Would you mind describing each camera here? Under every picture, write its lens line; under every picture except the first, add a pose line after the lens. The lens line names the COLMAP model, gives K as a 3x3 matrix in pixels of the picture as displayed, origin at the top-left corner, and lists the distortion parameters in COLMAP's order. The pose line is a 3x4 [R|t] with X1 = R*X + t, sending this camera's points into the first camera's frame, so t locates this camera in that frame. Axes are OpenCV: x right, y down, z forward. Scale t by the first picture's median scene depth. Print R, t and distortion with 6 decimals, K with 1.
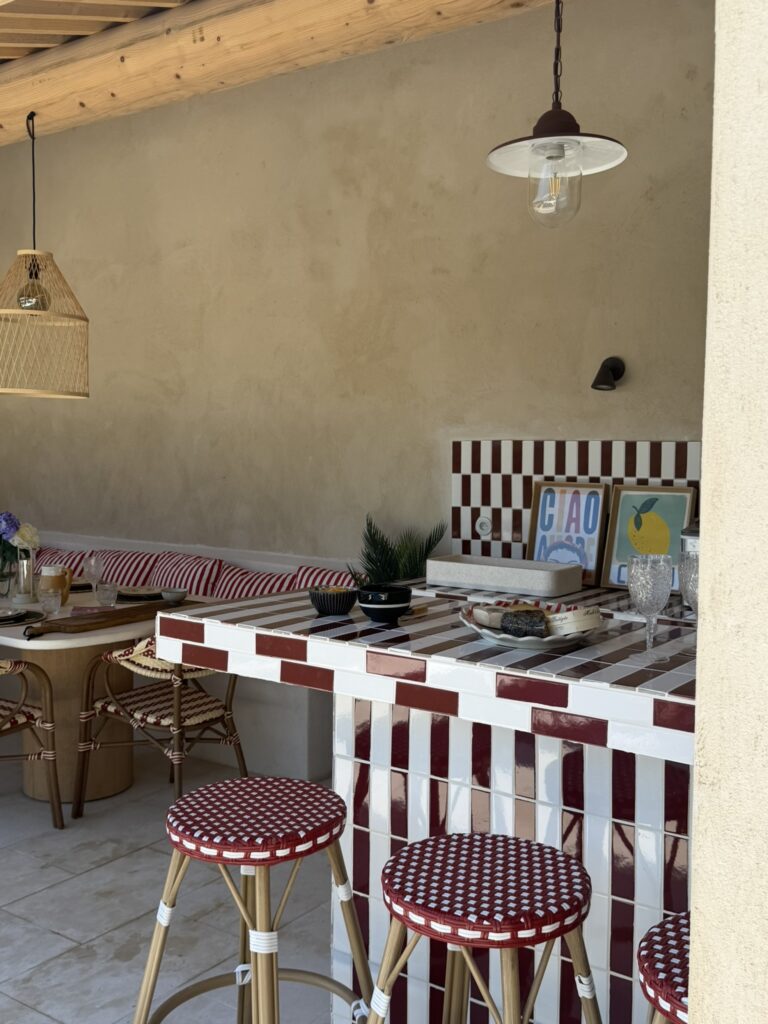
lens RADIAL K [[1027.6, 0, 389.3], [0, 1027.6, 510.9], [0, 0, 1]] dist [0.188132, -0.404236]
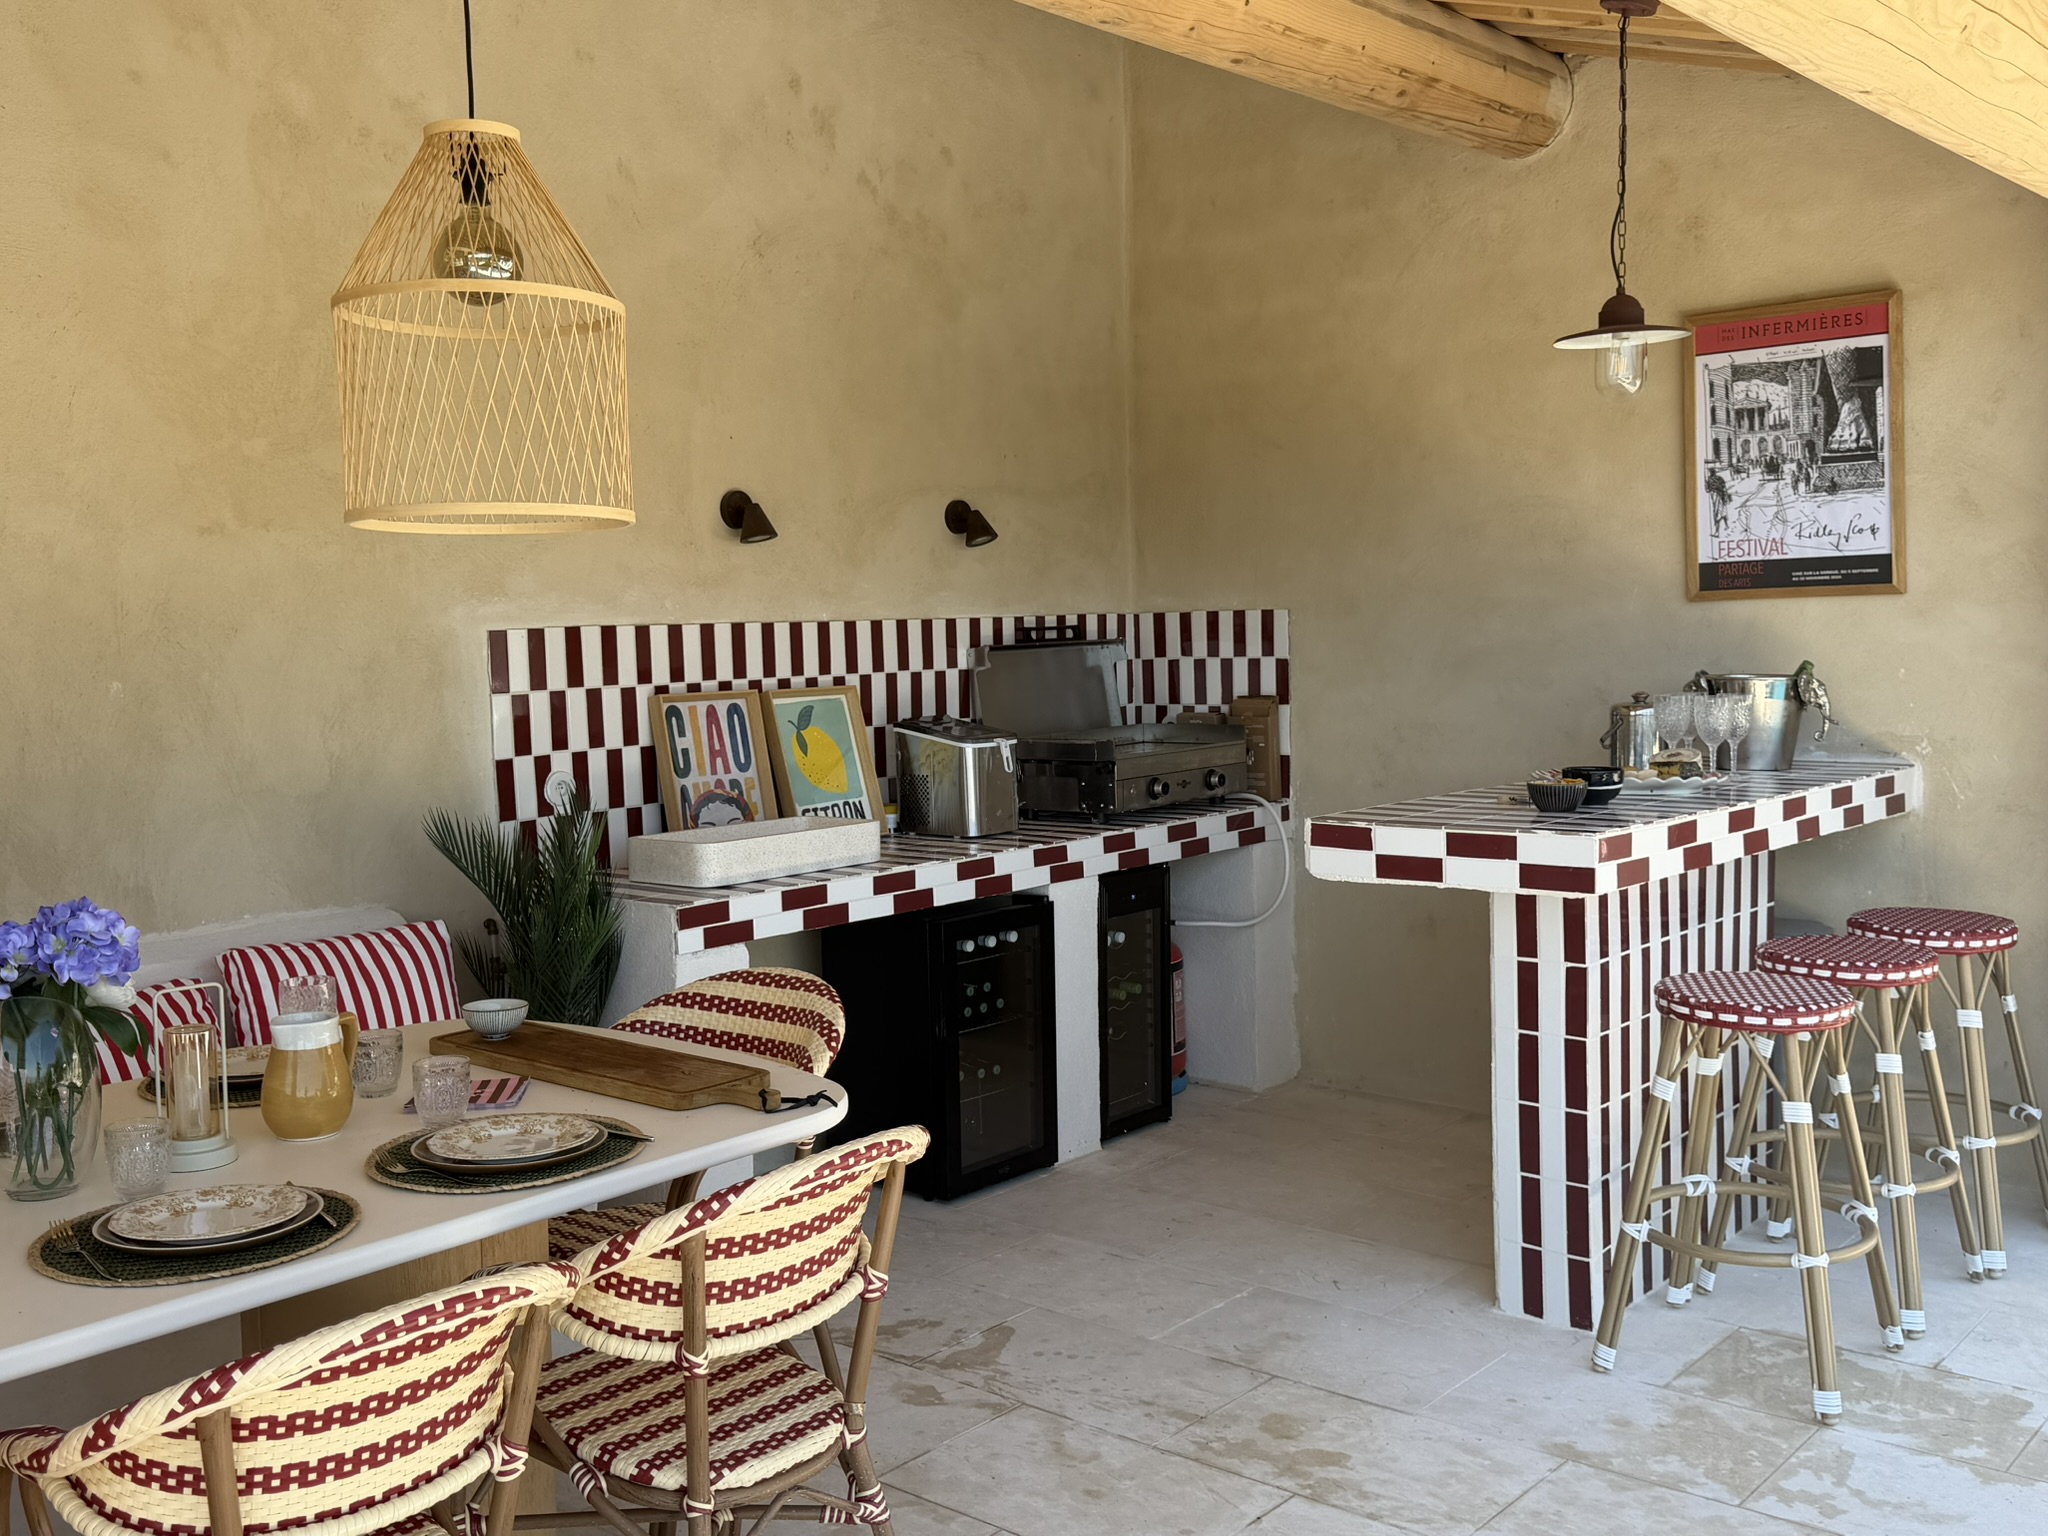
lens RADIAL K [[1941.7, 0, 1018.7], [0, 1941.7, 768.5], [0, 0, 1]] dist [0.167281, -0.365388]
pose [[0.089761, -0.091505, 0.991751, -1.061036], [0.090344, 0.992413, 0.083389, -0.069637], [-0.991857, 0.082114, 0.097347, 0.795713]]
